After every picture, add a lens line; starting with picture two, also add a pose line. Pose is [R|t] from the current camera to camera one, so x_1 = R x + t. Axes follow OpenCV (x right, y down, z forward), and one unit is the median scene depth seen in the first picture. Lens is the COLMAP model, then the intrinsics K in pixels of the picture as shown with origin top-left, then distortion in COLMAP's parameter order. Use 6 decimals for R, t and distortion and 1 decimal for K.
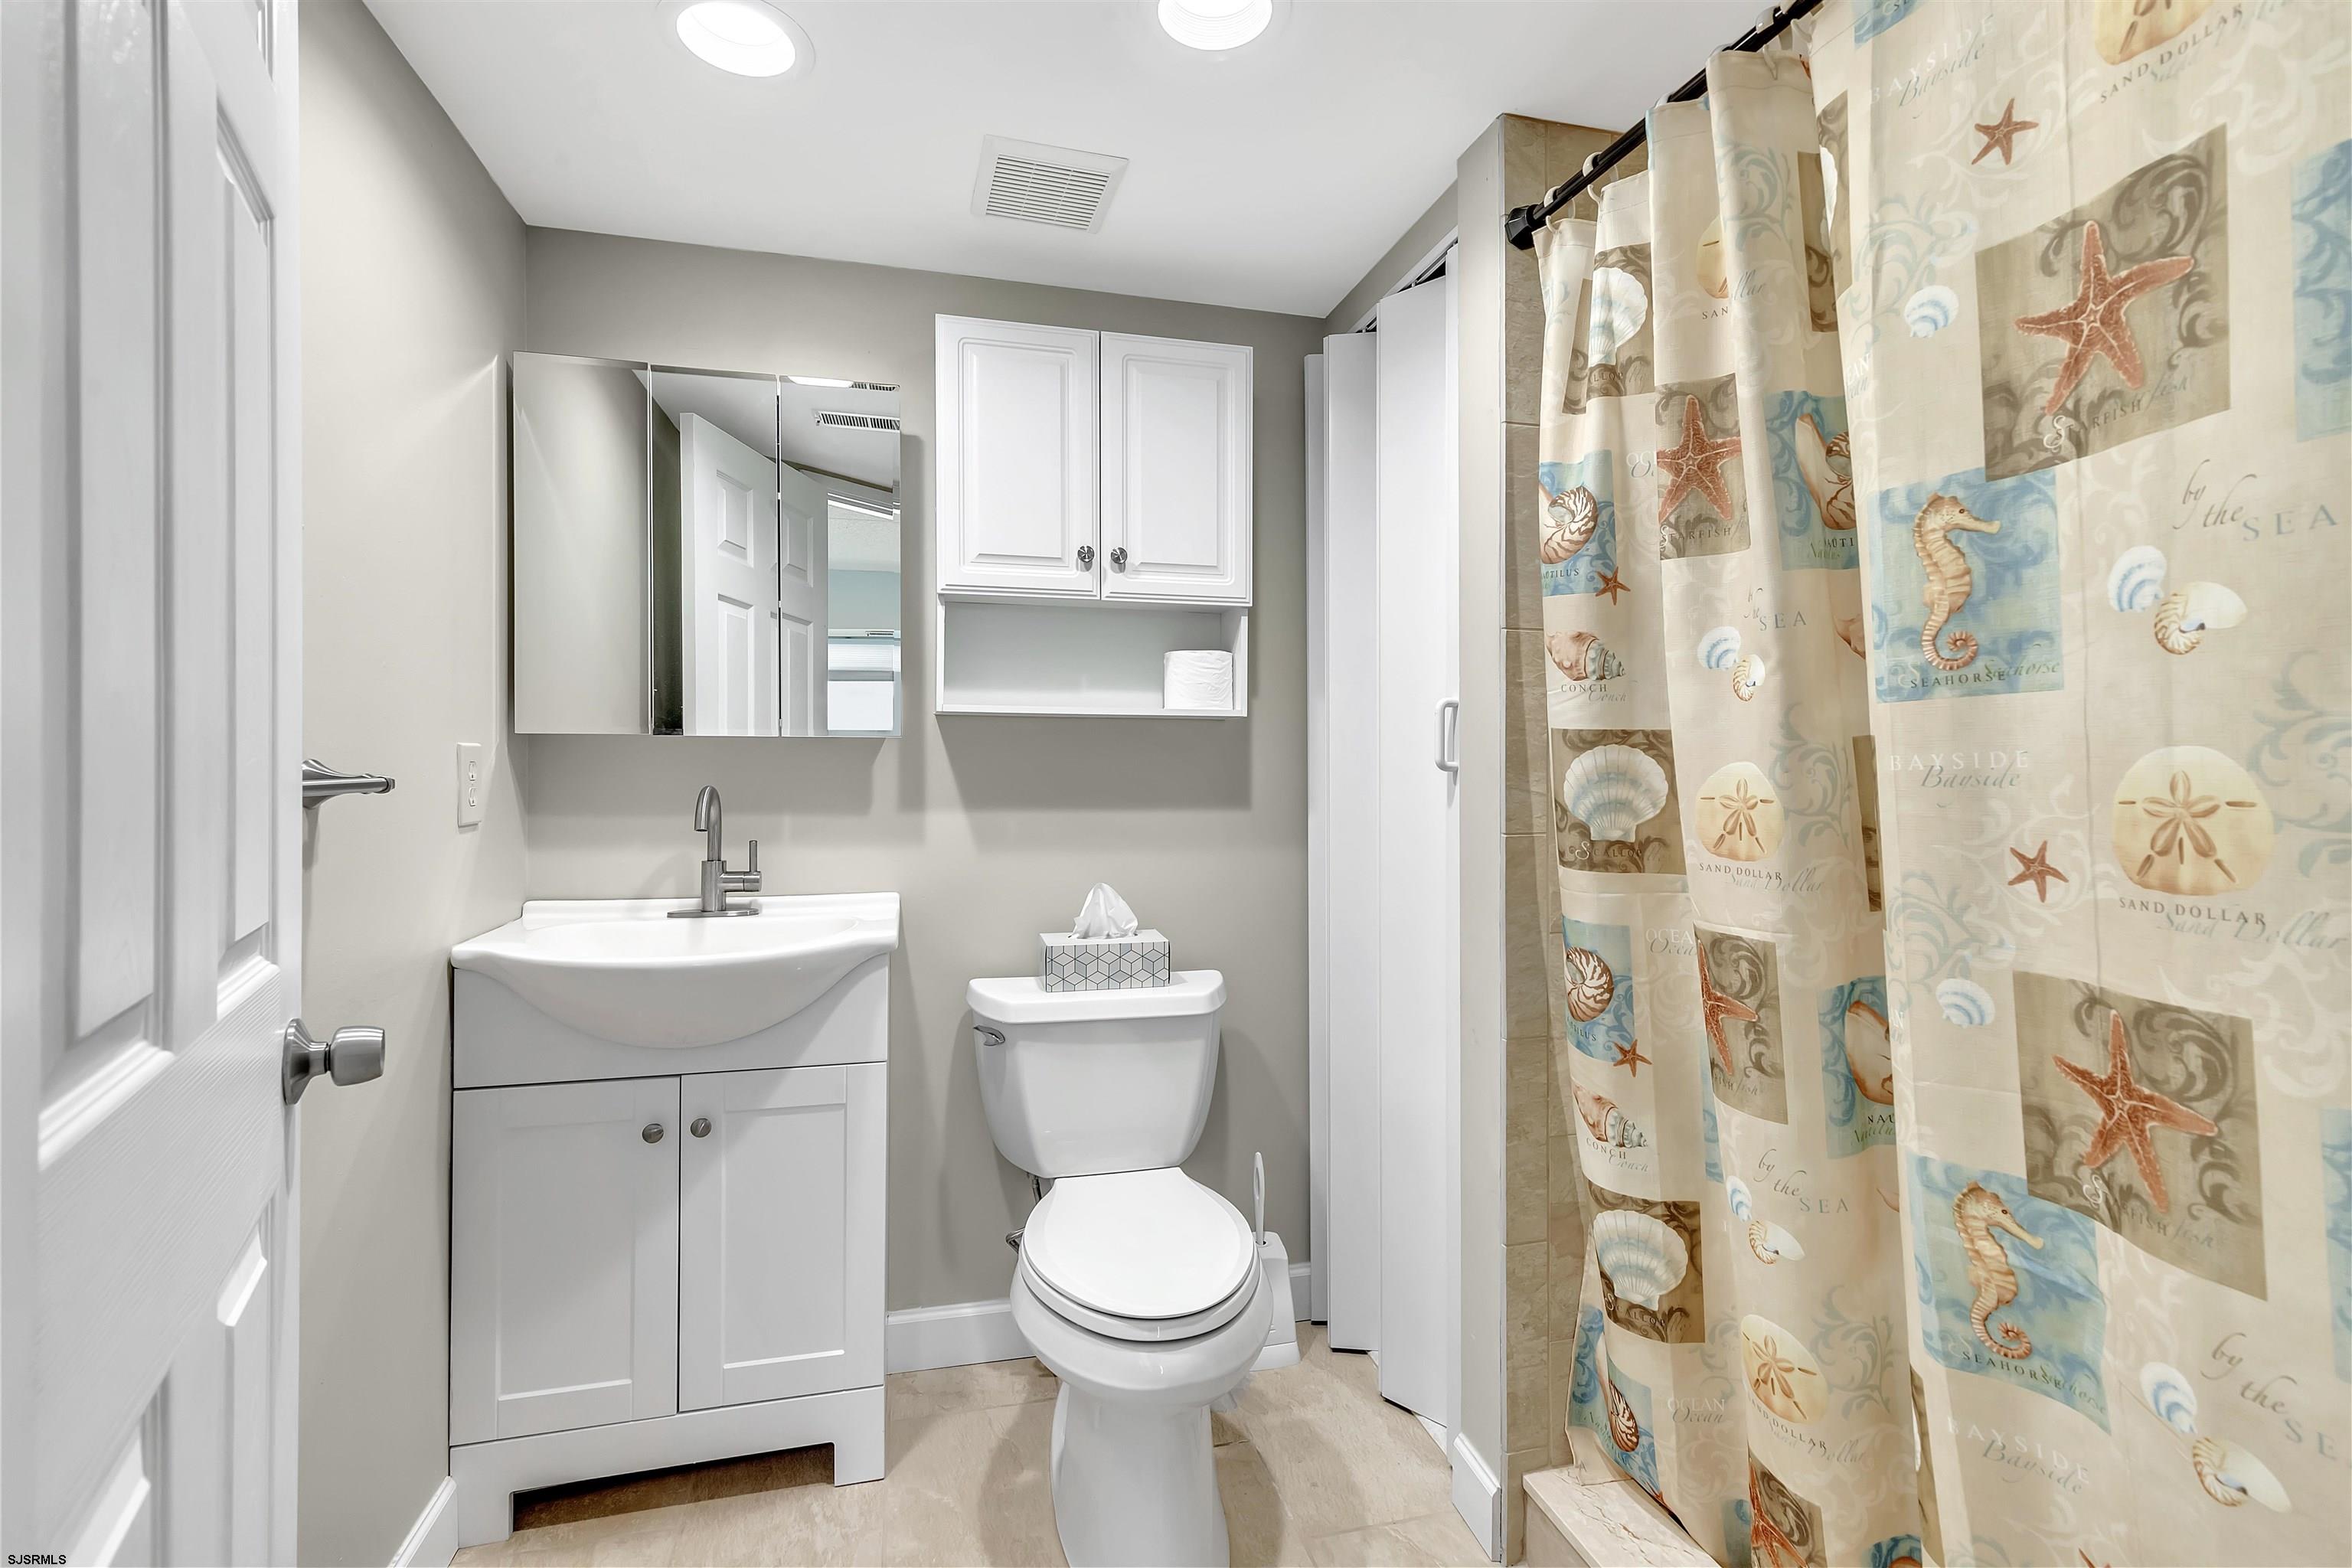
lens RADIAL K [[1056.8, 0, 1180.4], [0, 1056.8, 770.9], [0, 0, 1]] dist [0.014552, -0.005878]
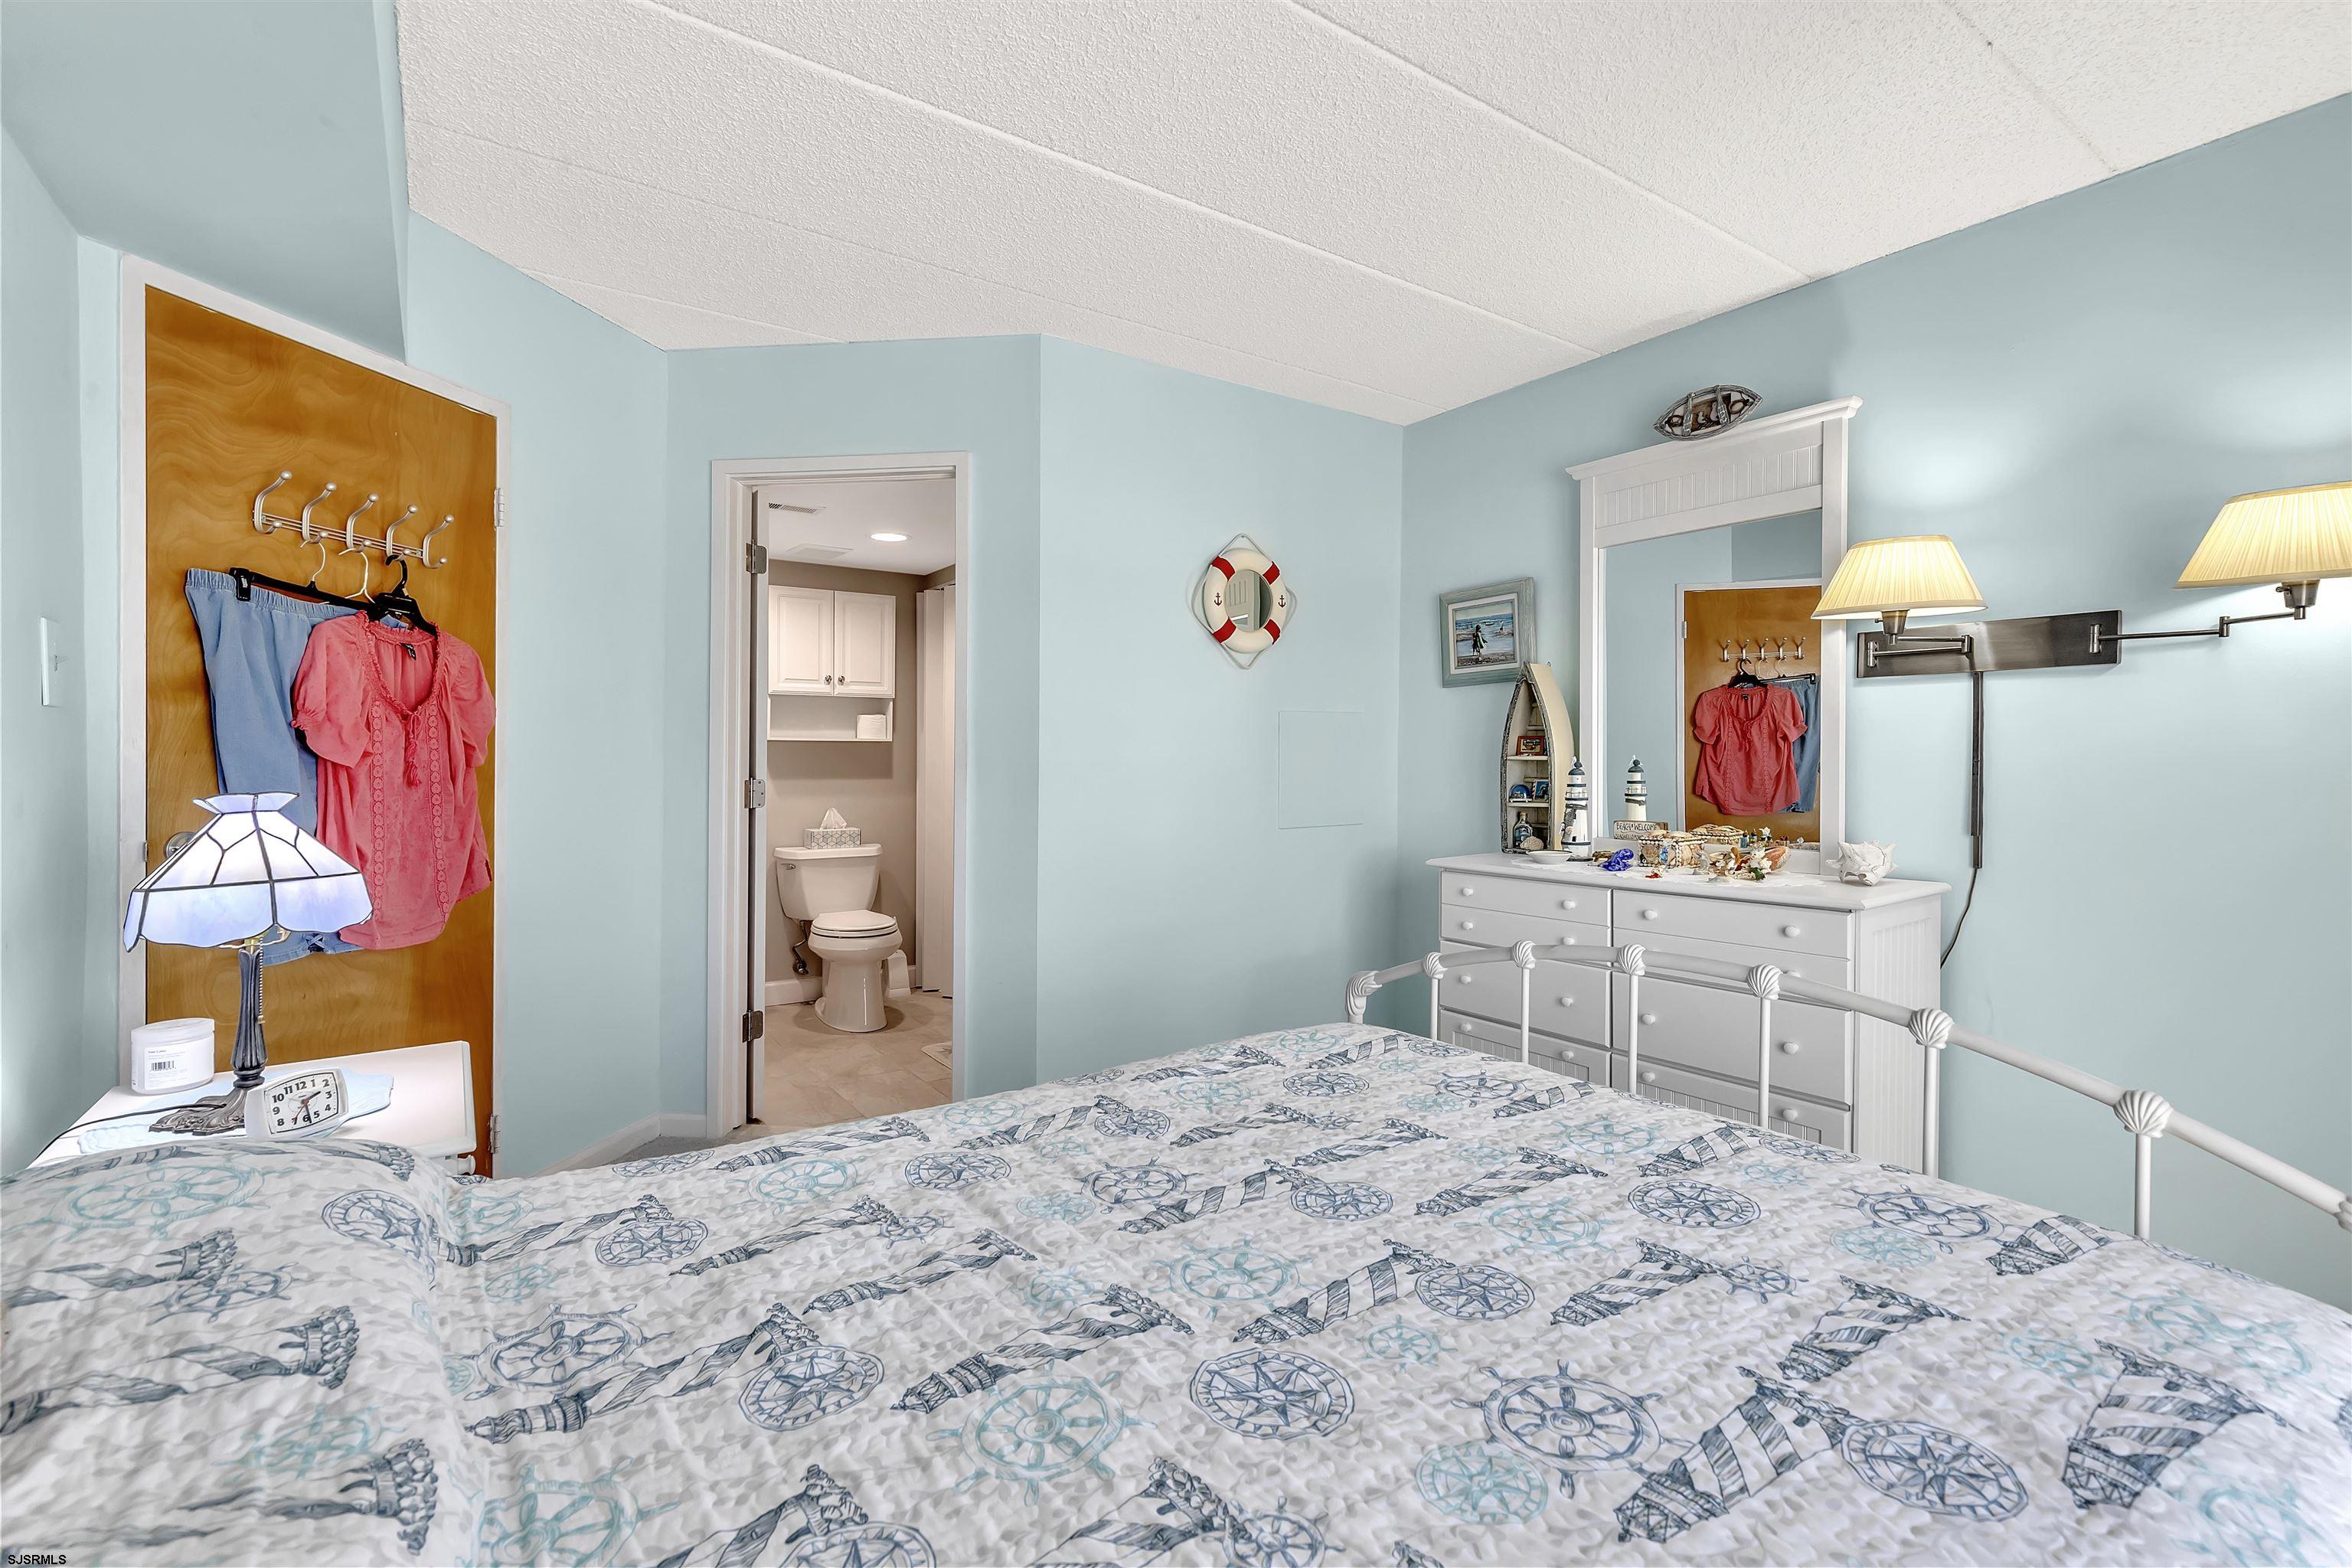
lens RADIAL K [[1056.8, 0, 1177.7], [0, 1056.8, 777.0], [0, 0, 1]] dist [0.014552, -0.005878]
pose [[0.934029, 0.004582, 0.357167, -0.206774], [-0.011912, 0.999761, 0.018326, -0.022739], [-0.356998, -0.021372, 0.933861, -1.642785]]
